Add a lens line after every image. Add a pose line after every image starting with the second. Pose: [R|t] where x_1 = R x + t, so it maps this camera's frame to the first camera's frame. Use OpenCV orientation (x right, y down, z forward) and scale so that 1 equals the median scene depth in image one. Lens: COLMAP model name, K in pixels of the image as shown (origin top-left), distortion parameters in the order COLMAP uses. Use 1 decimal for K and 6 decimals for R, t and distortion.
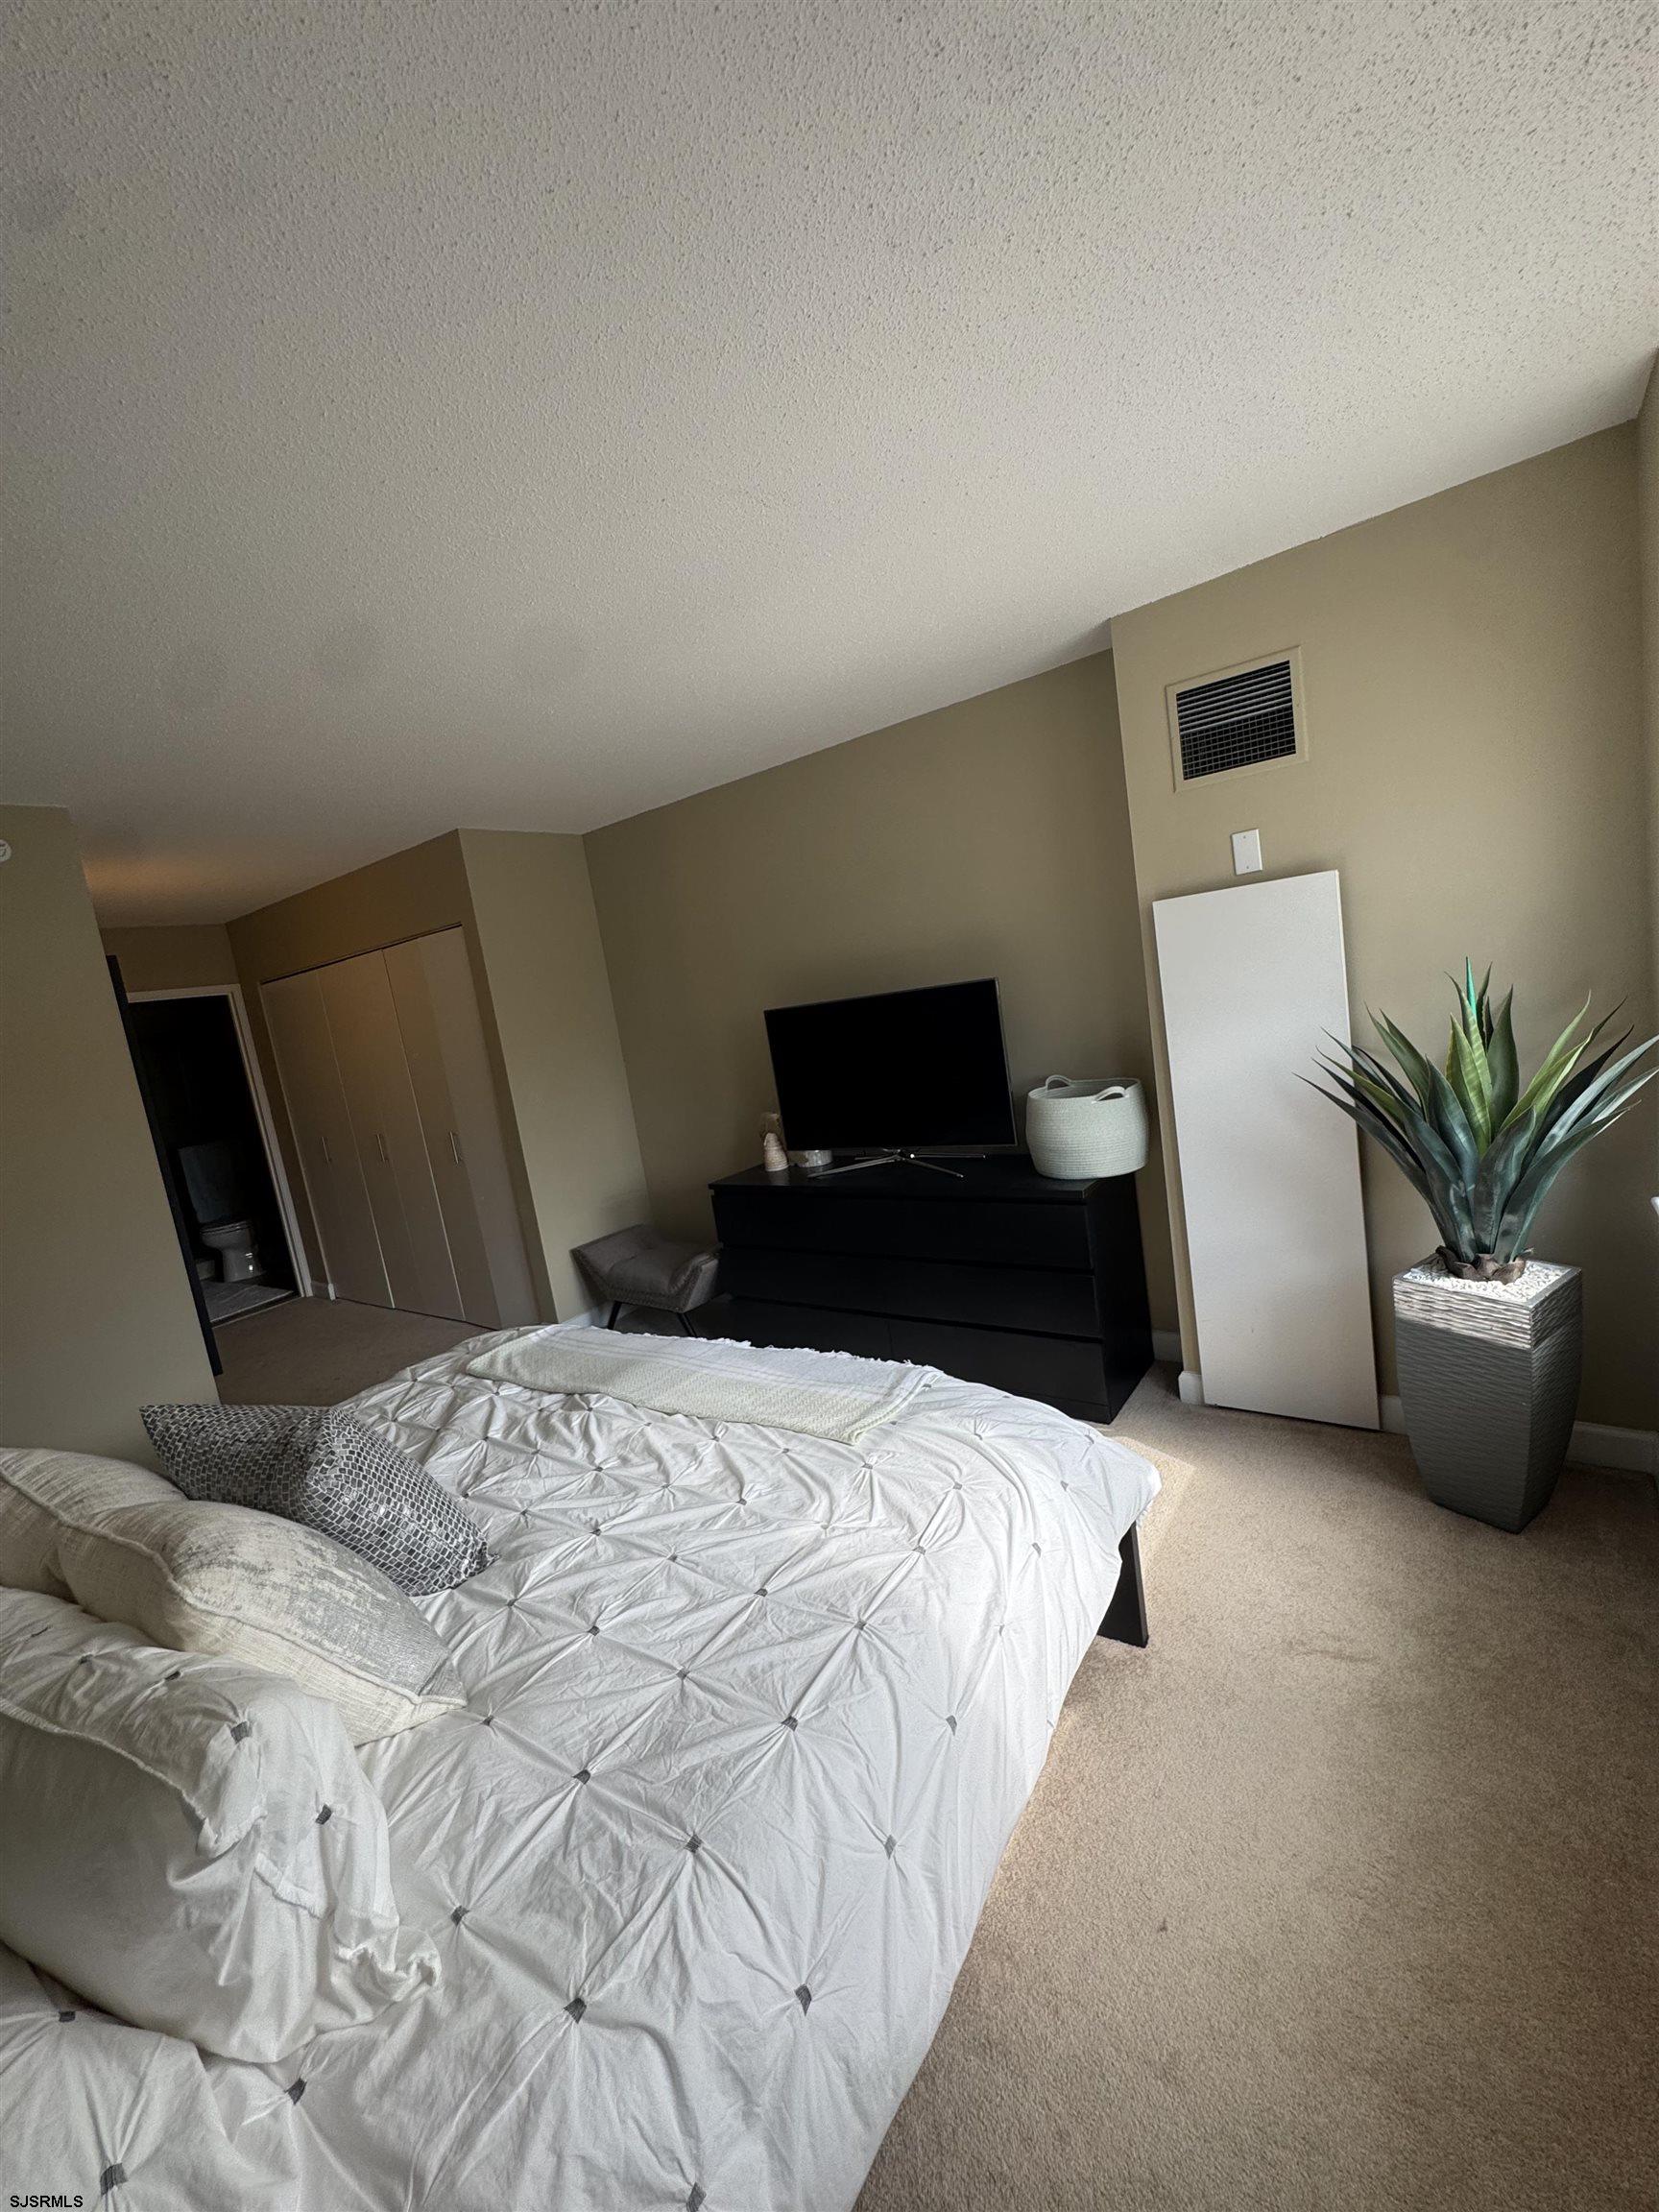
lens RADIAL K [[889.4, 0, 825.4], [0, 889.4, 1100.5], [0, 0, 1]] dist [-0.002065, 0.000249]
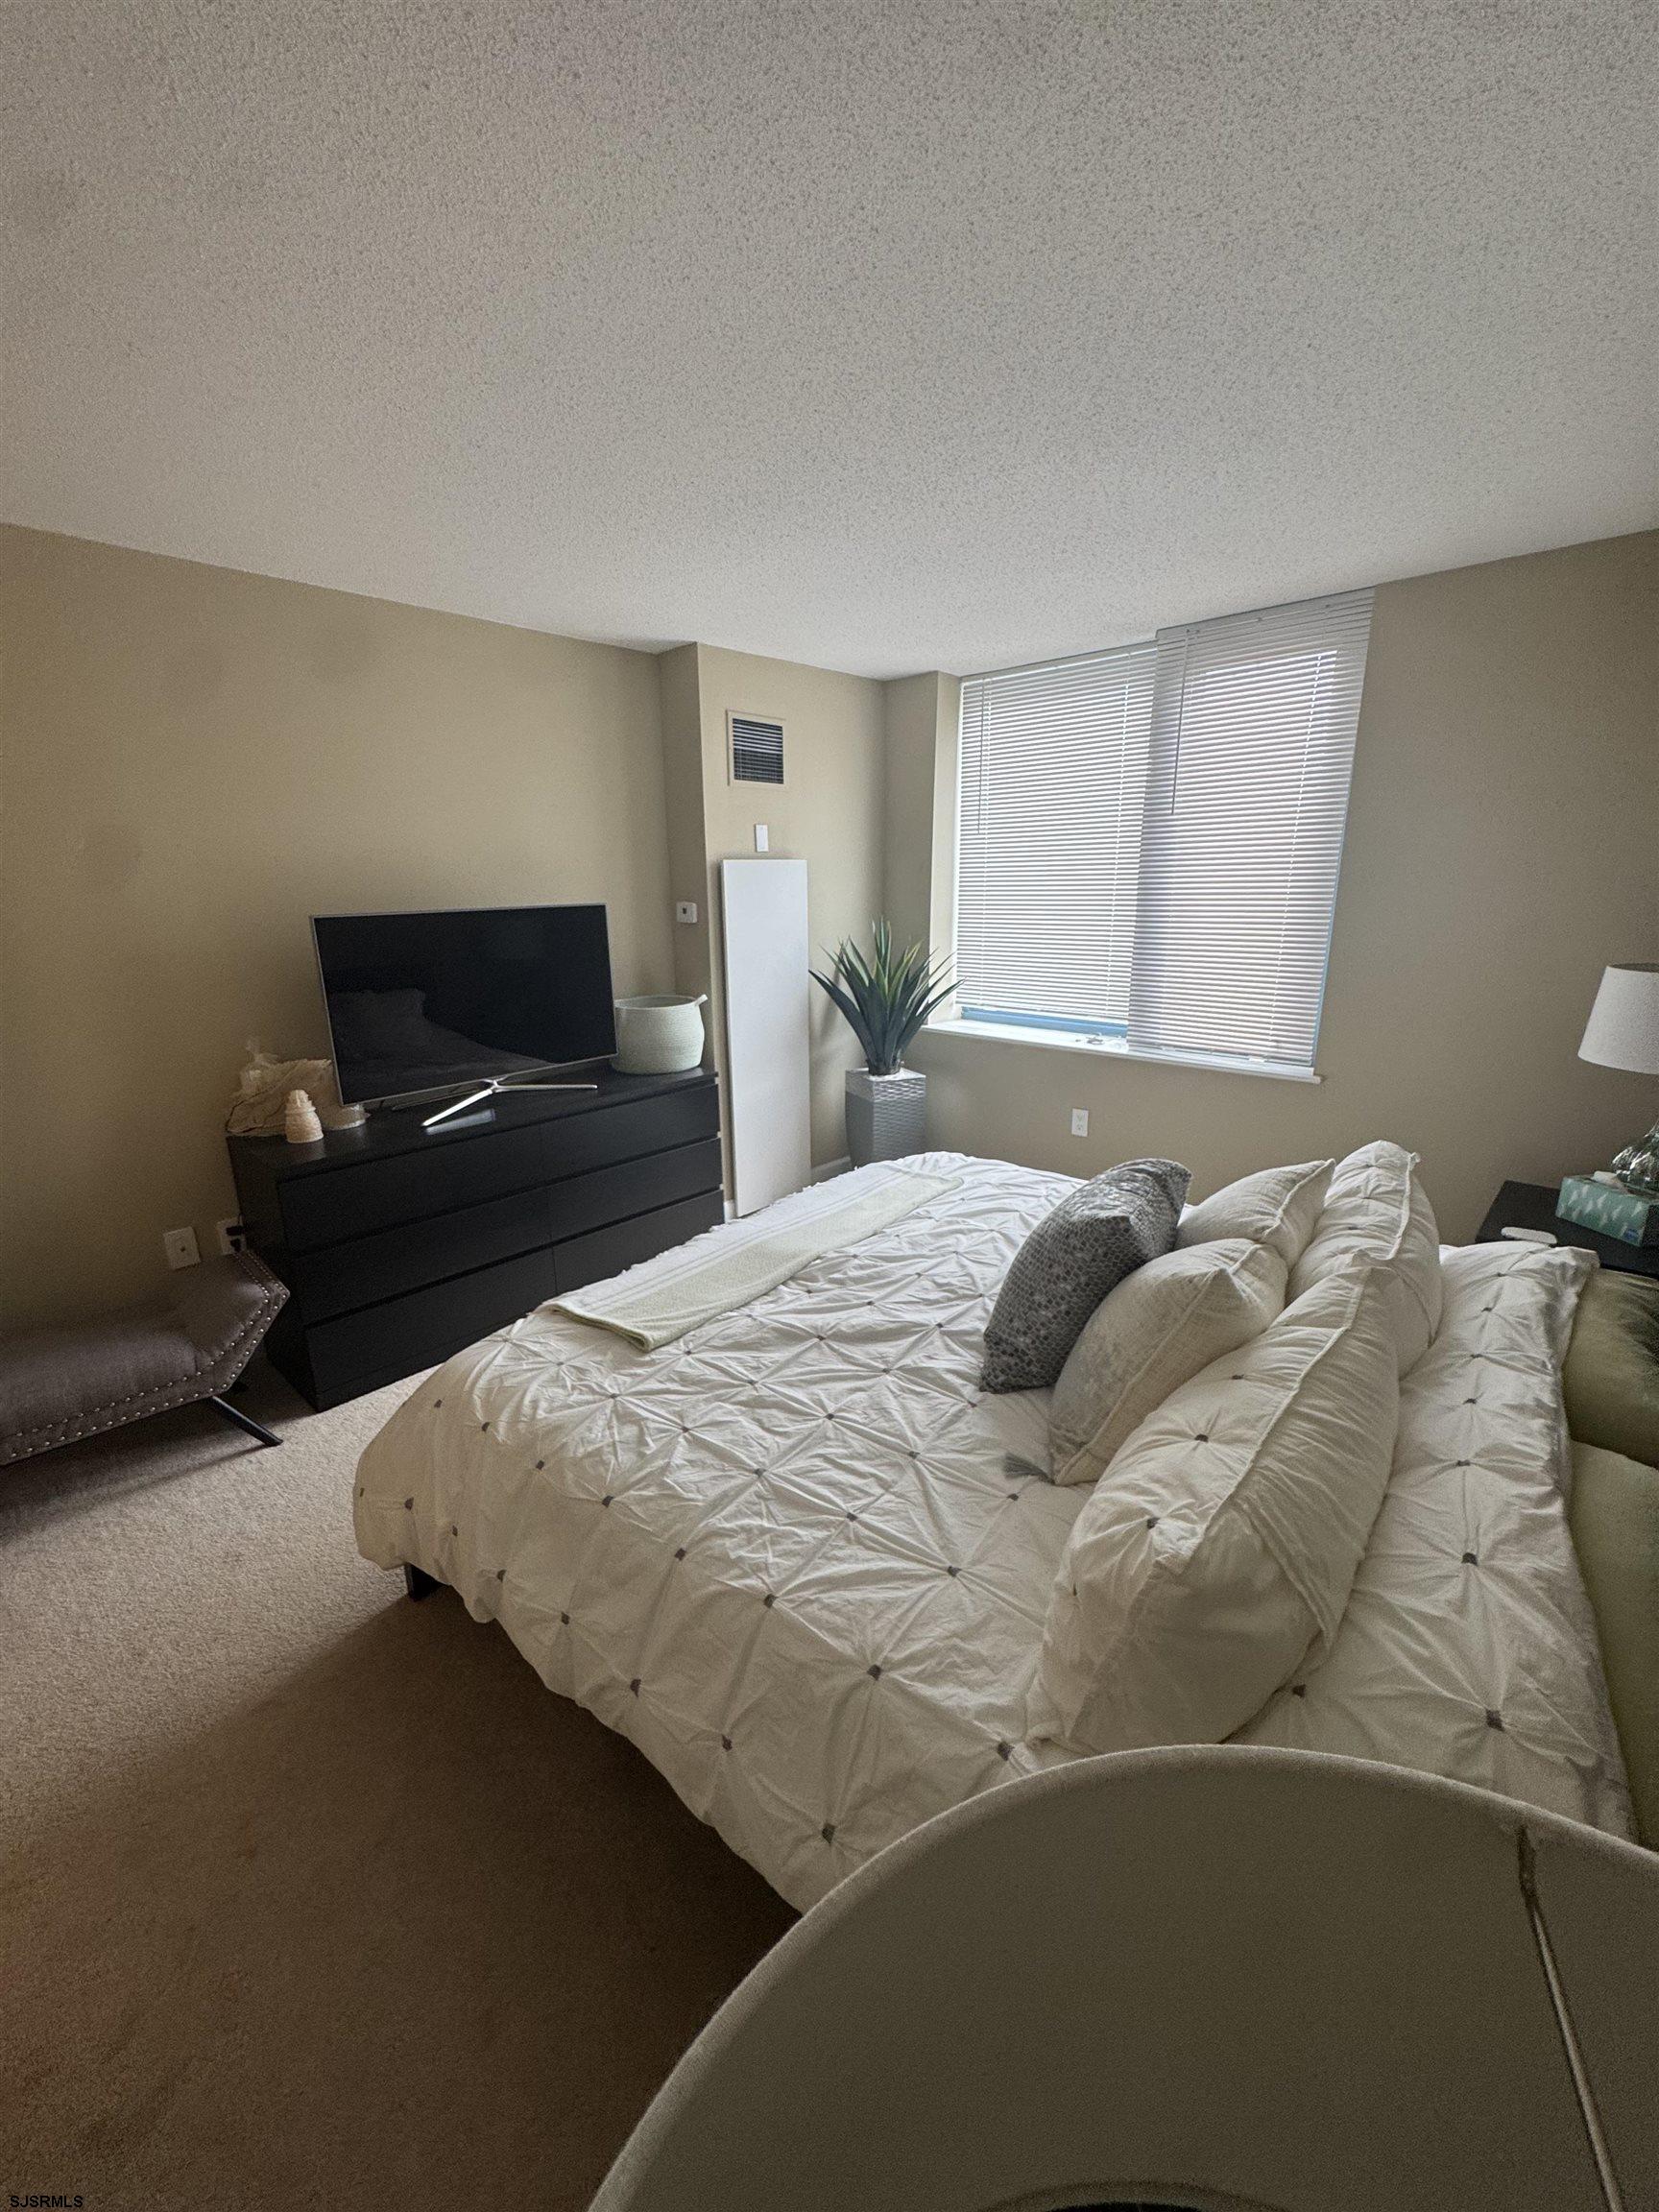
lens RADIAL K [[889.4, 0, 824.9], [0, 889.4, 1103.5], [0, 0, 1]] dist [-0.002065, 0.000249]
pose [[0.125566, -0.099830, 0.987050, -1.058279], [0.126400, 0.988426, 0.083889, 0.060525], [-0.984000, 0.114229, 0.136732, 0.707892]]
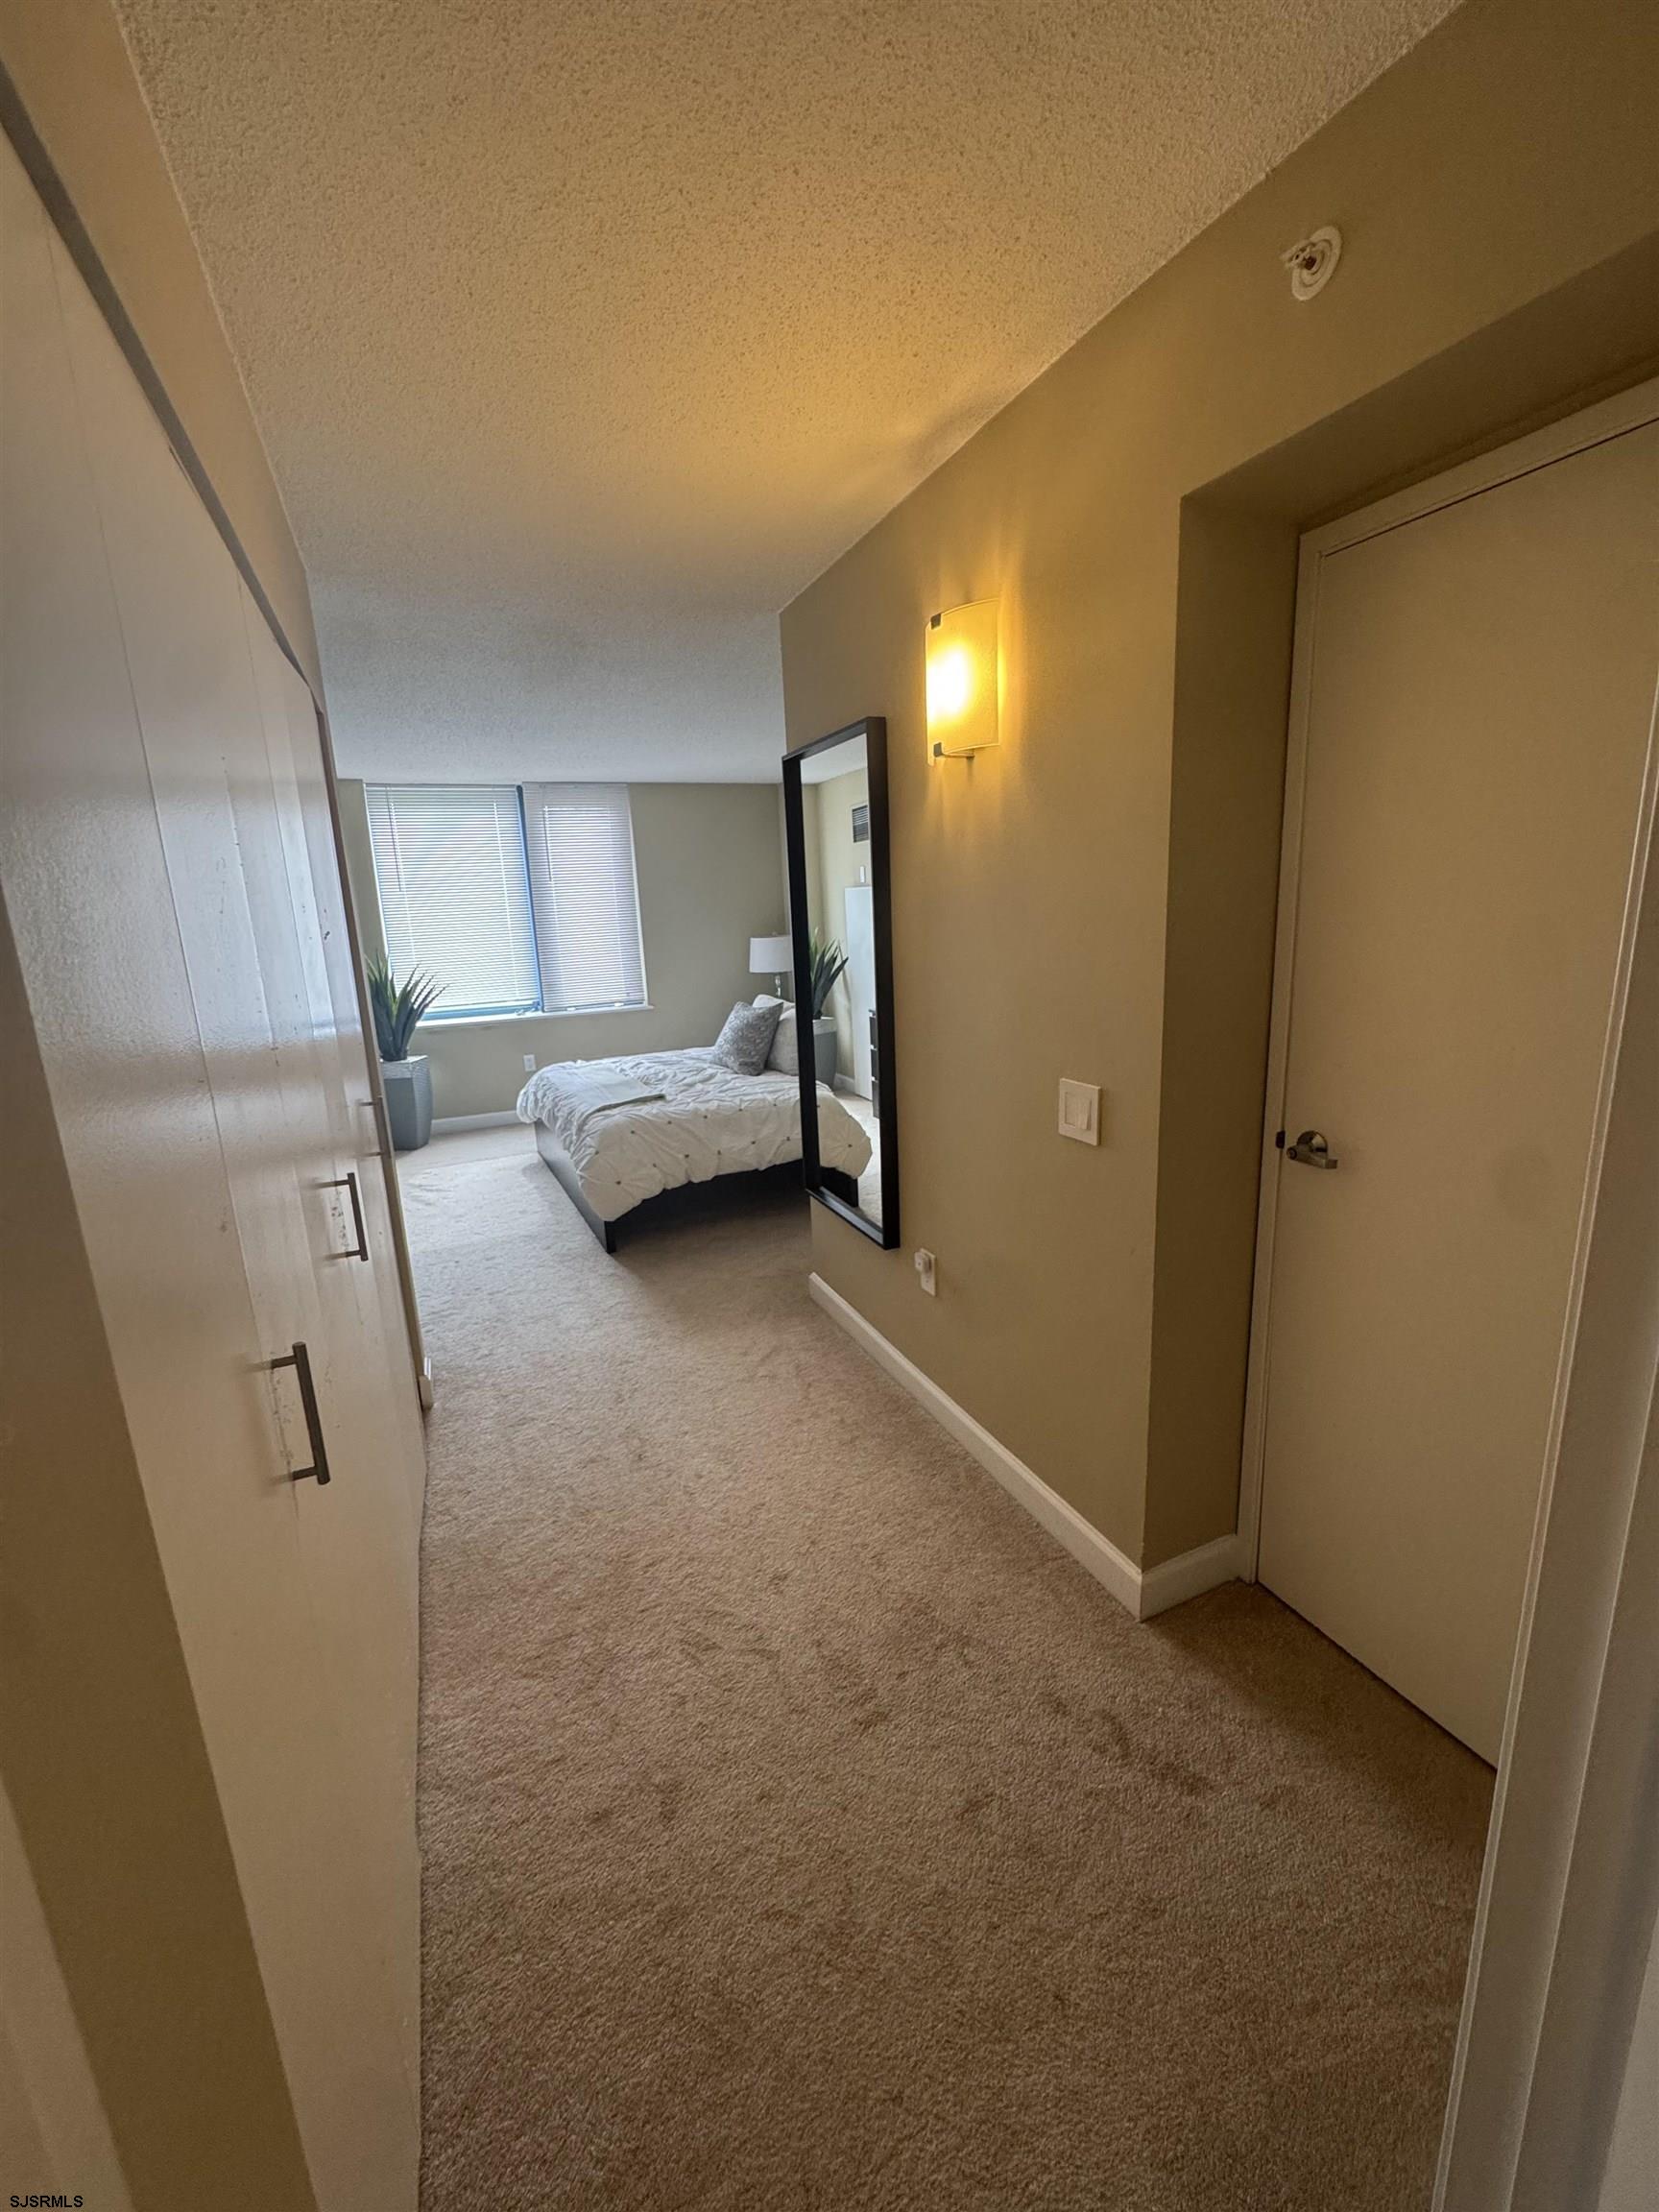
lens RADIAL K [[889.4, 0, 828.8], [0, 889.4, 1101.8], [0, 0, 1]] dist [-0.002065, 0.000249]
pose [[-0.835647, 0.071787, 0.544556, -1.555814], [0.245691, 0.935562, 0.253691, -0.049953], [-0.491254, 0.345789, -0.799437, 2.081726]]
